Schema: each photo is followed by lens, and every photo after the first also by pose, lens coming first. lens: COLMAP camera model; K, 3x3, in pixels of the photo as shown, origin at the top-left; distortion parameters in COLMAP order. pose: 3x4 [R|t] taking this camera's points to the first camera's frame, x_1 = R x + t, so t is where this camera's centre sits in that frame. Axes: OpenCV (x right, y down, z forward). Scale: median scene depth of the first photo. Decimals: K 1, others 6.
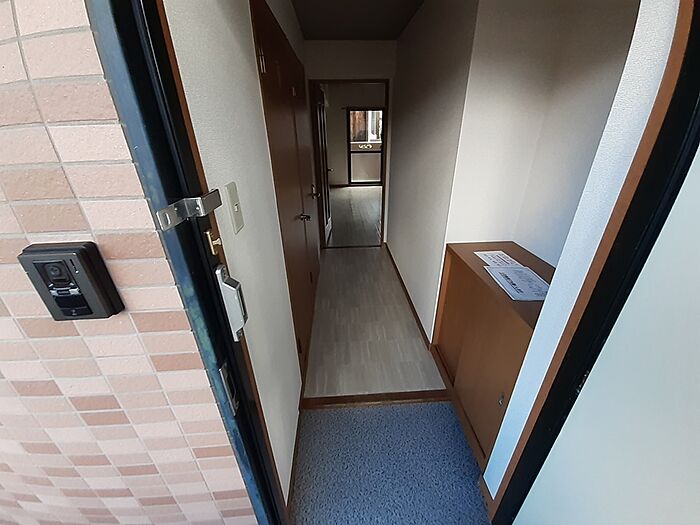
lens RADIAL K [[274.8, 0, 354.5], [0, 274.8, 262.5], [0, 0, 1]] dist [-0.003678, -0.000582]
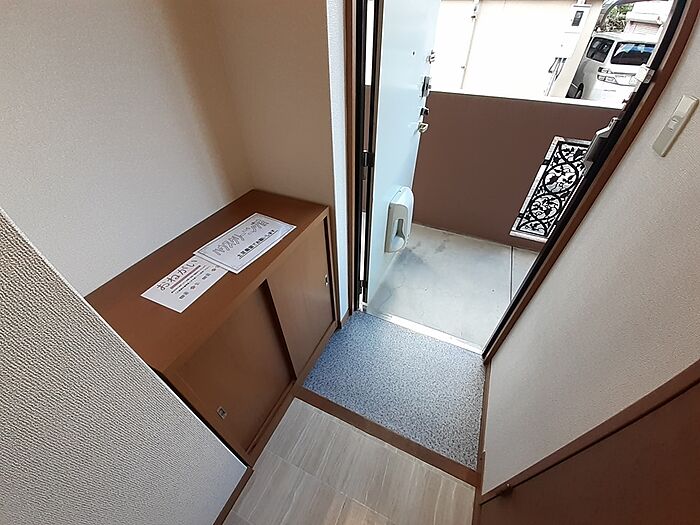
lens RADIAL K [[274.8, 0, 354.5], [0, 274.8, 262.5], [0, 0, 1]] dist [-0.003678, -0.000582]
pose [[-0.887450, -0.292201, 0.356442, 0.002817], [0.211838, 0.428243, 0.878483, -0.483134], [-0.409337, 0.855118, -0.318145, 1.024318]]
